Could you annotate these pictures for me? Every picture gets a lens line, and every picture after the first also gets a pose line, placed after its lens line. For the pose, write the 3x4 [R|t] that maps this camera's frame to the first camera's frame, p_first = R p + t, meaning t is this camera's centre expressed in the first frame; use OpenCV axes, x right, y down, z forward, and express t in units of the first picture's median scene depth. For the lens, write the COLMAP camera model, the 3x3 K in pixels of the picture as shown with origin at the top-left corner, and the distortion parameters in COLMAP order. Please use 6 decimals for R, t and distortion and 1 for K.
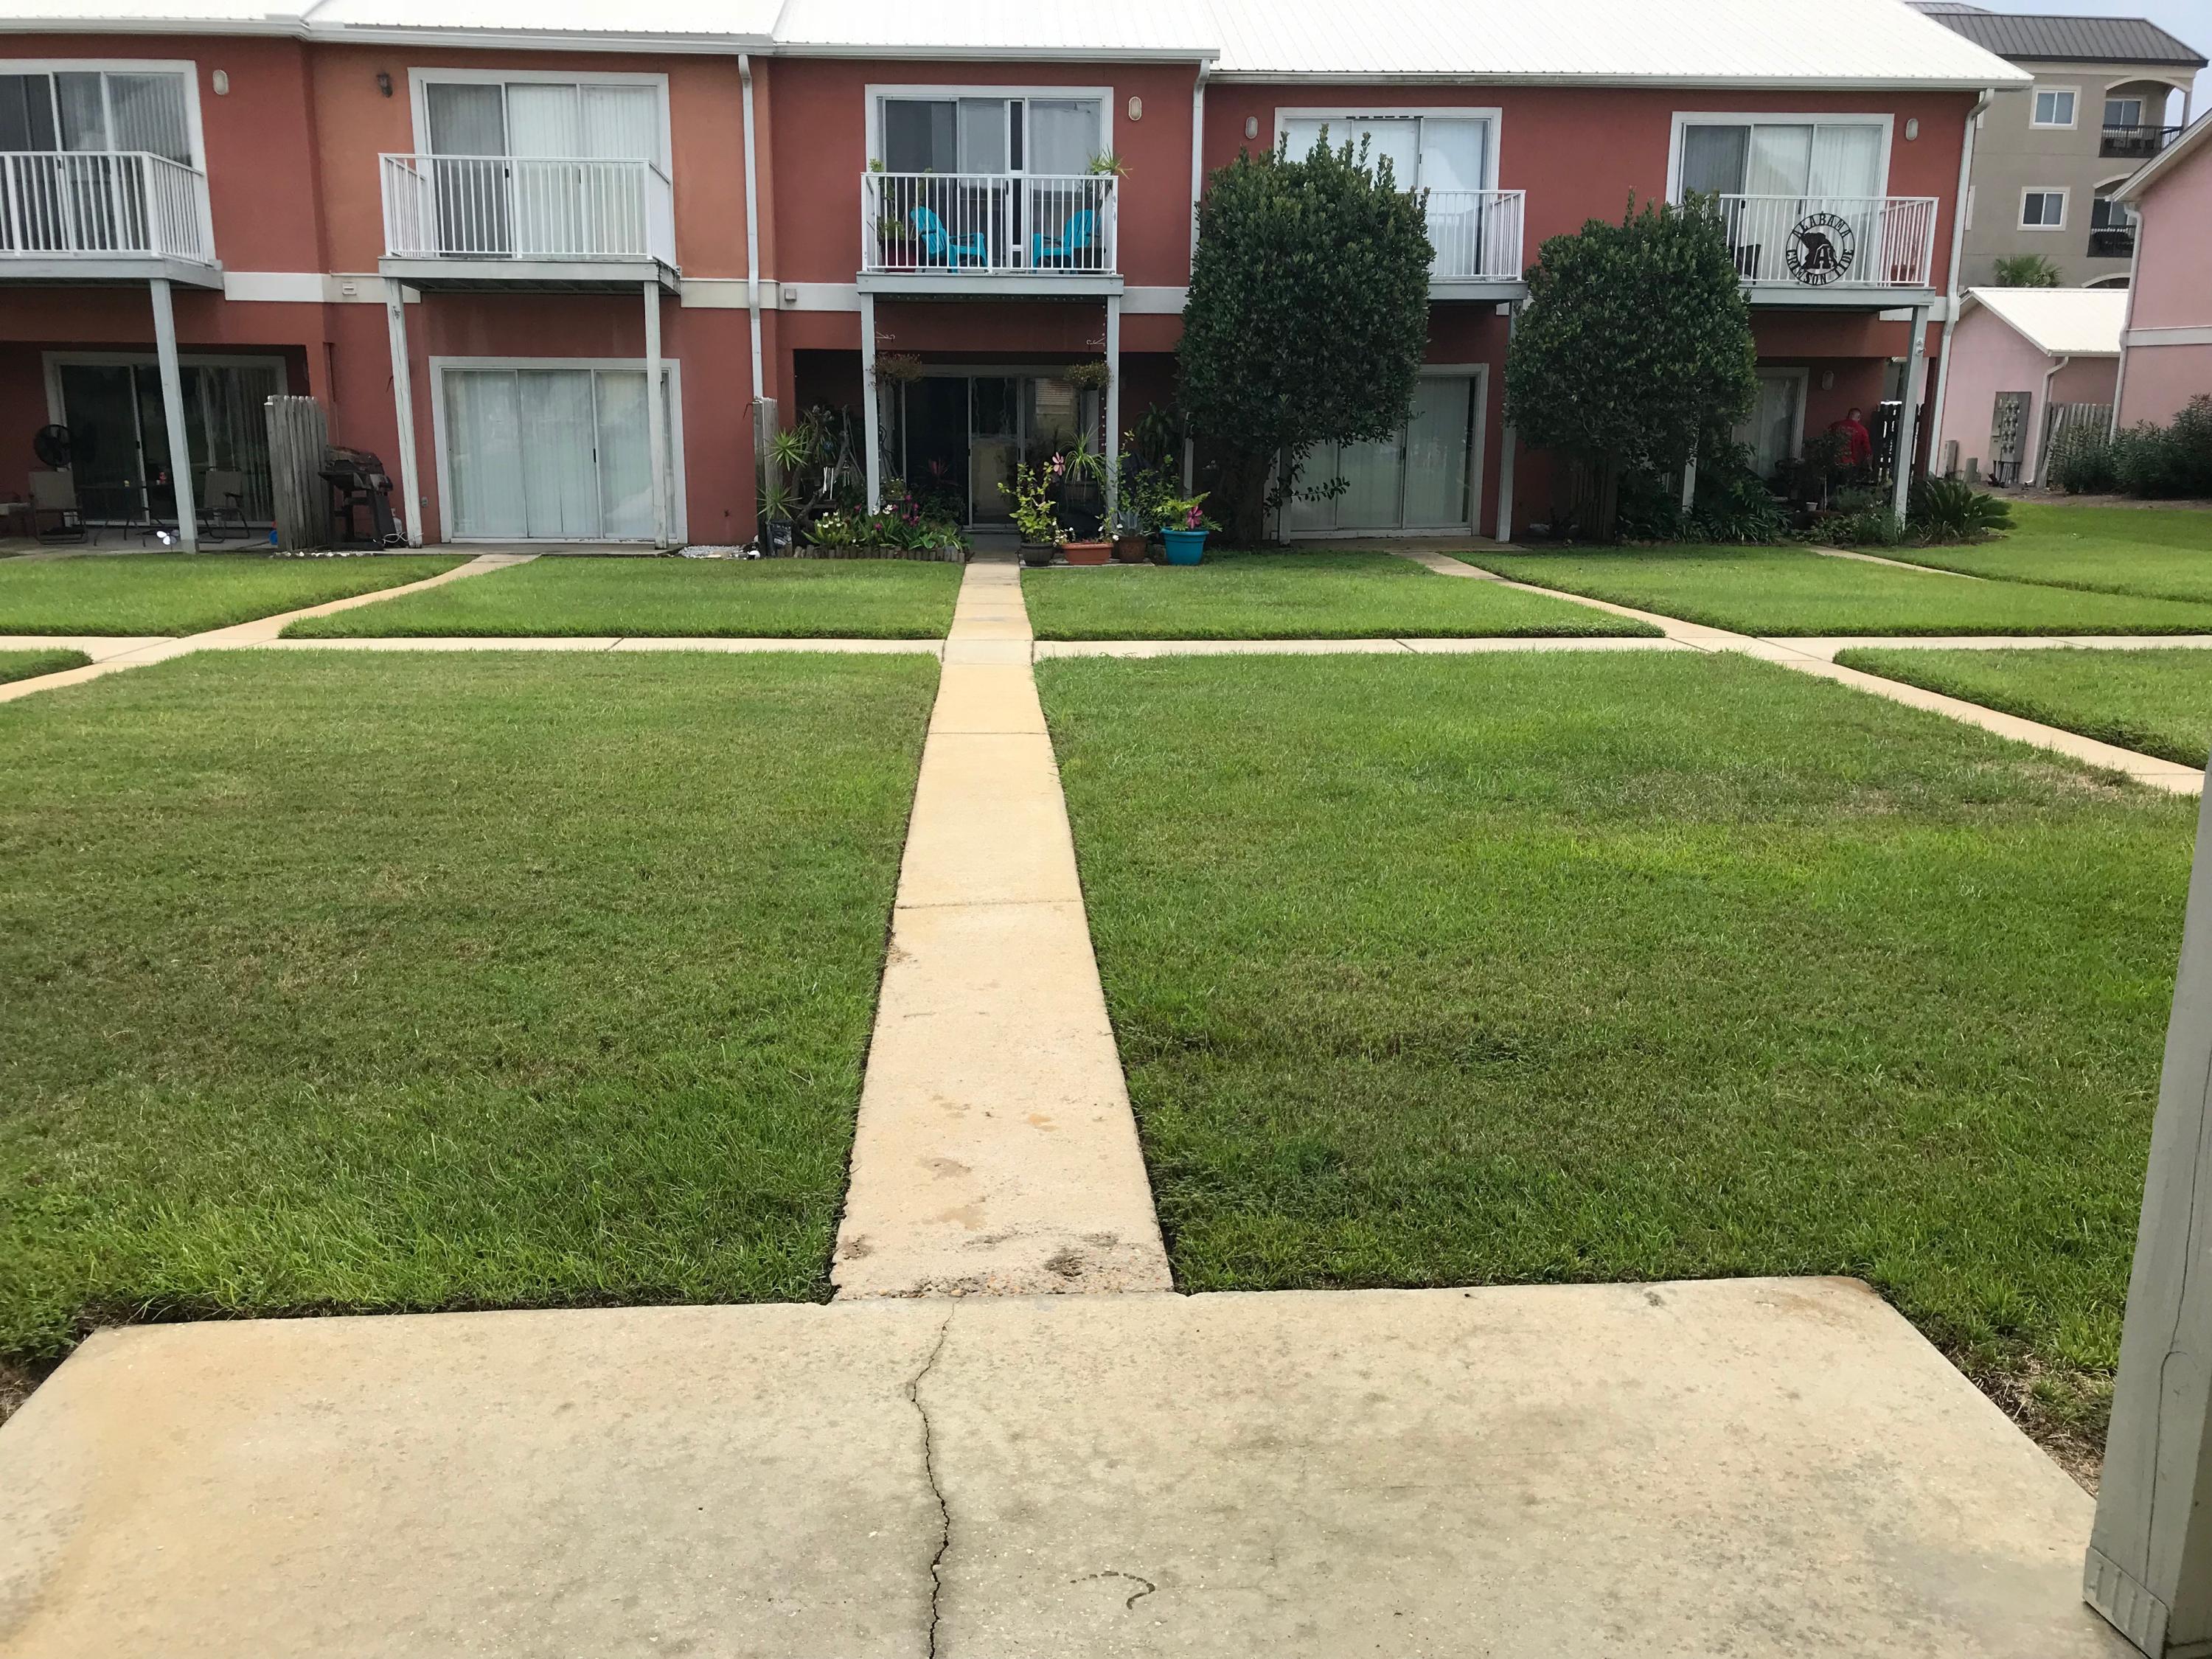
lens RADIAL K [[1813.9, 0, 1111.1], [0, 1813.9, 811.6], [0, 0, 1]] dist [0.011462, -0.006900]
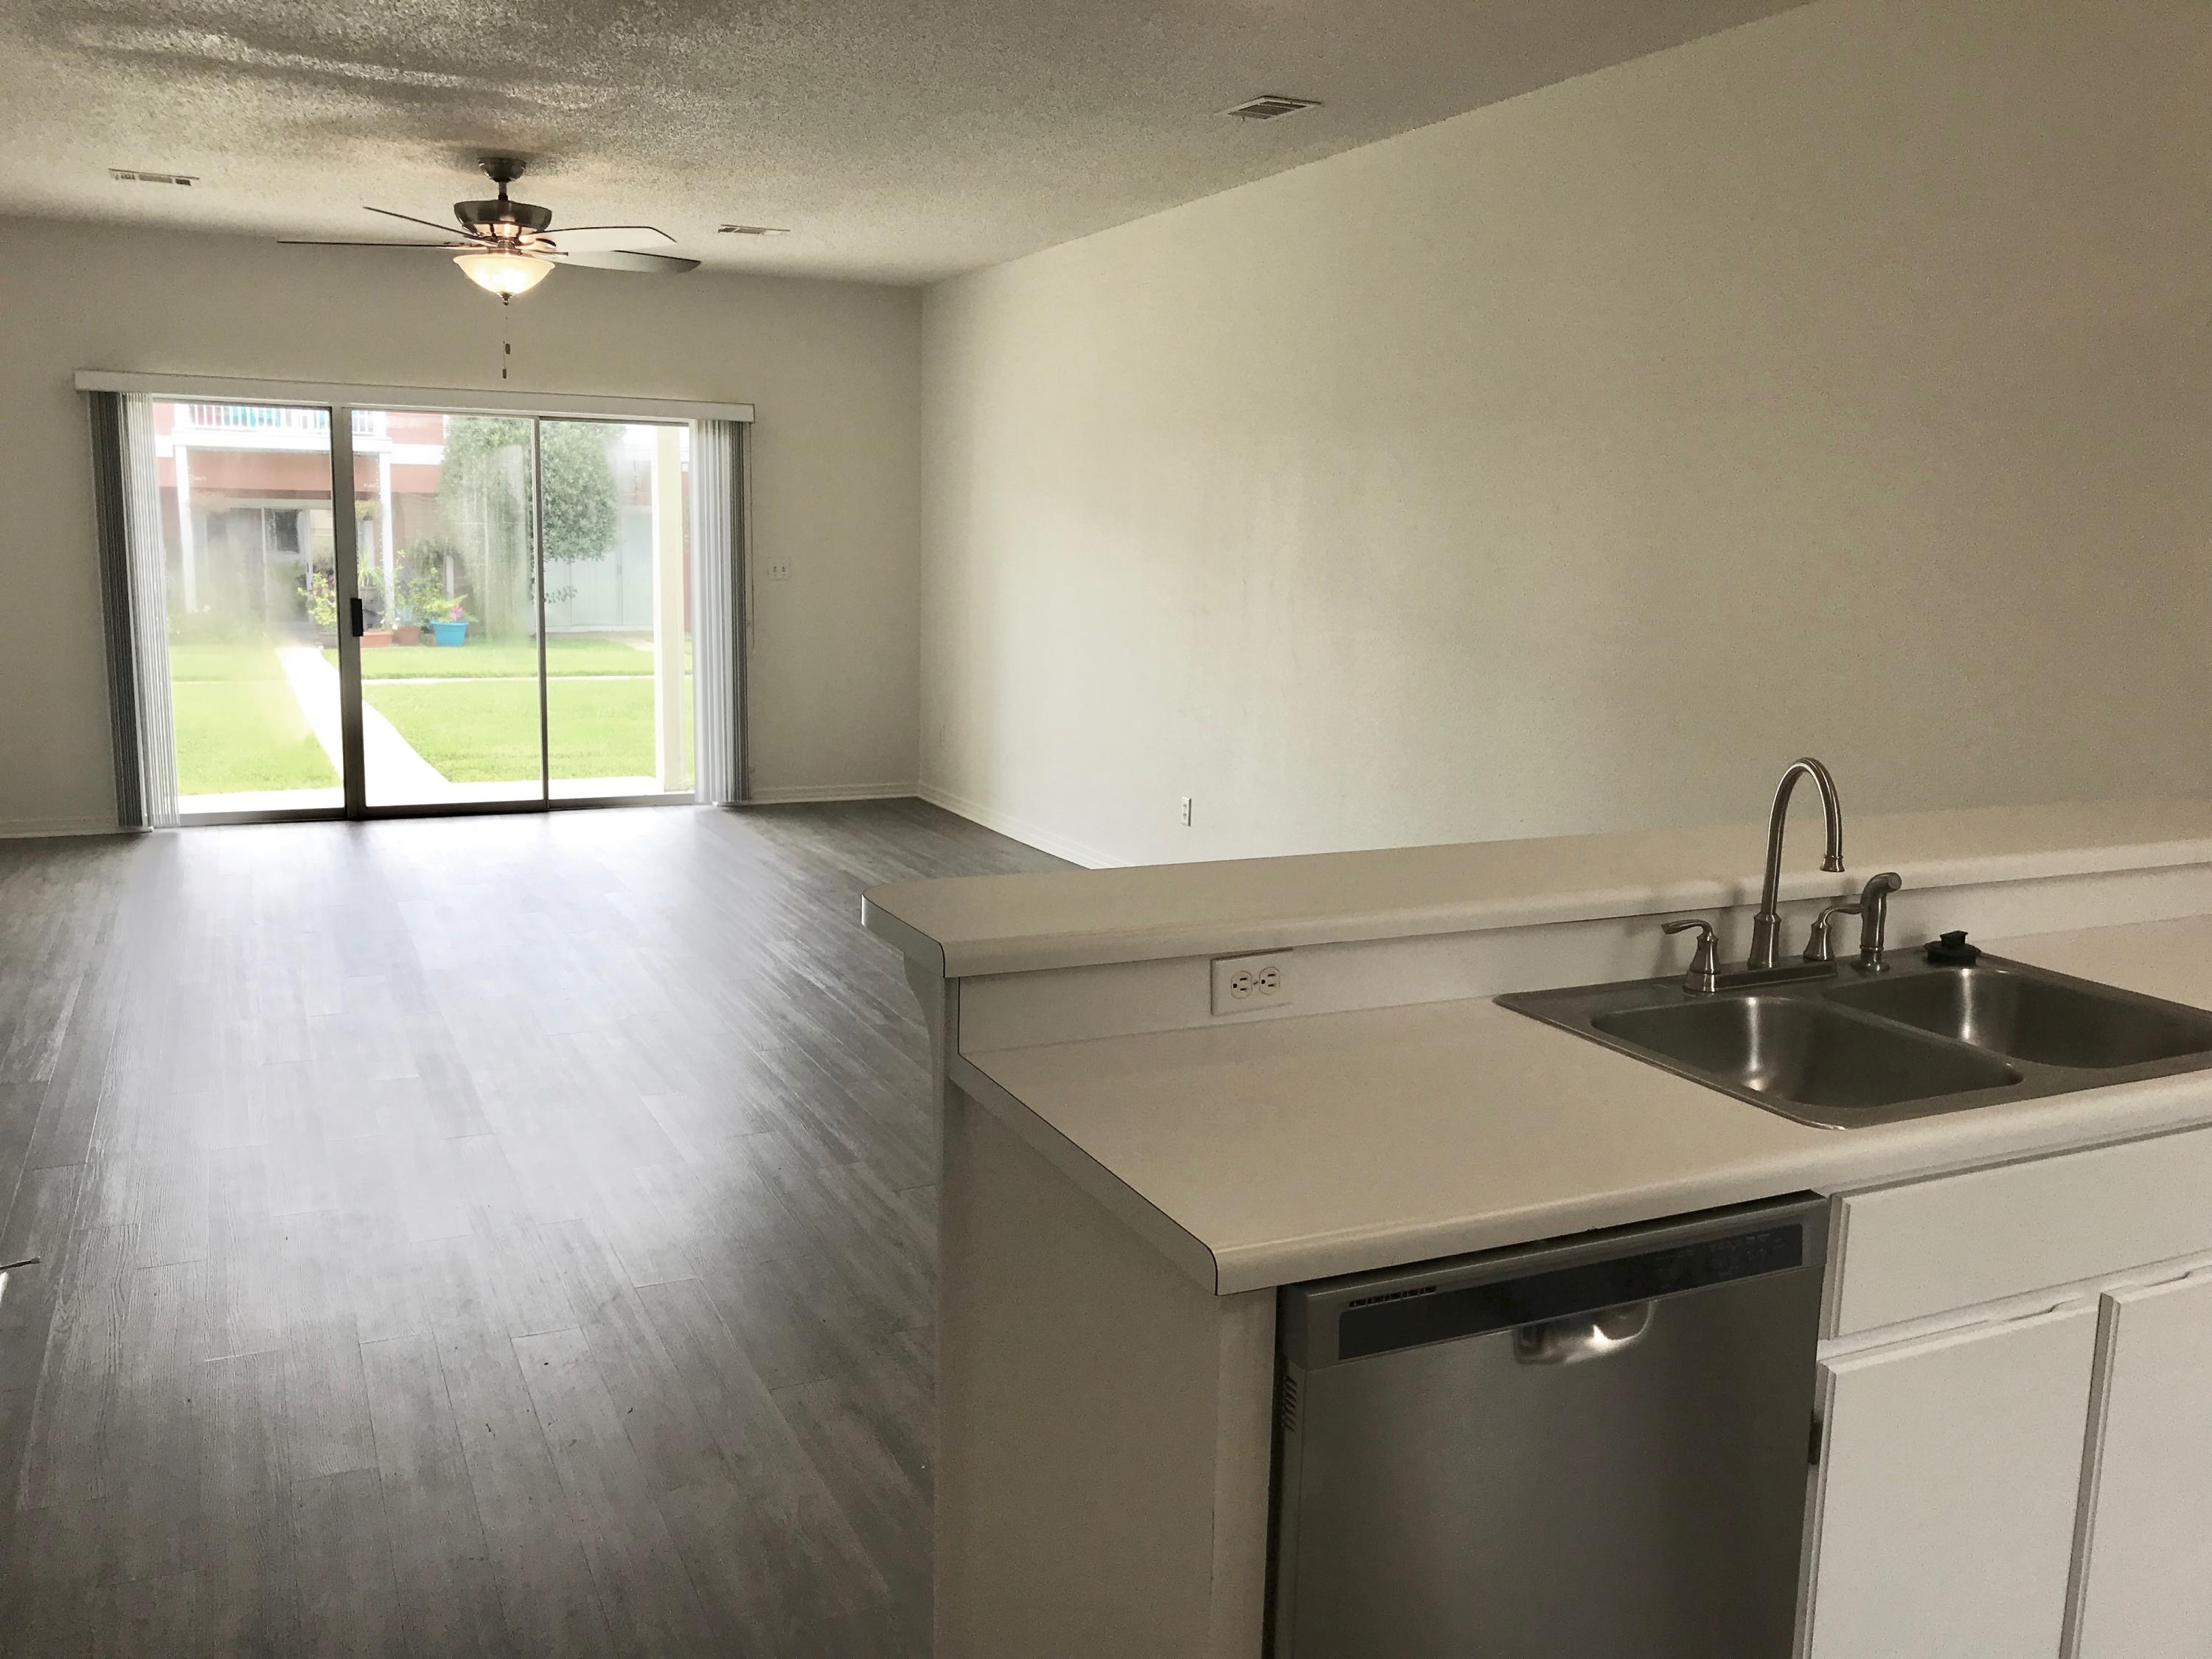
lens RADIAL K [[1813.9, 0, 1111.1], [0, 1813.9, 811.6], [0, 0, 1]] dist [0.011462, -0.006900]
pose [[0.925442, -0.043540, 0.376379, -0.019364], [0.068205, 0.996292, -0.052450, 0.092834], [-0.372700, 0.074211, 0.924980, -0.442139]]
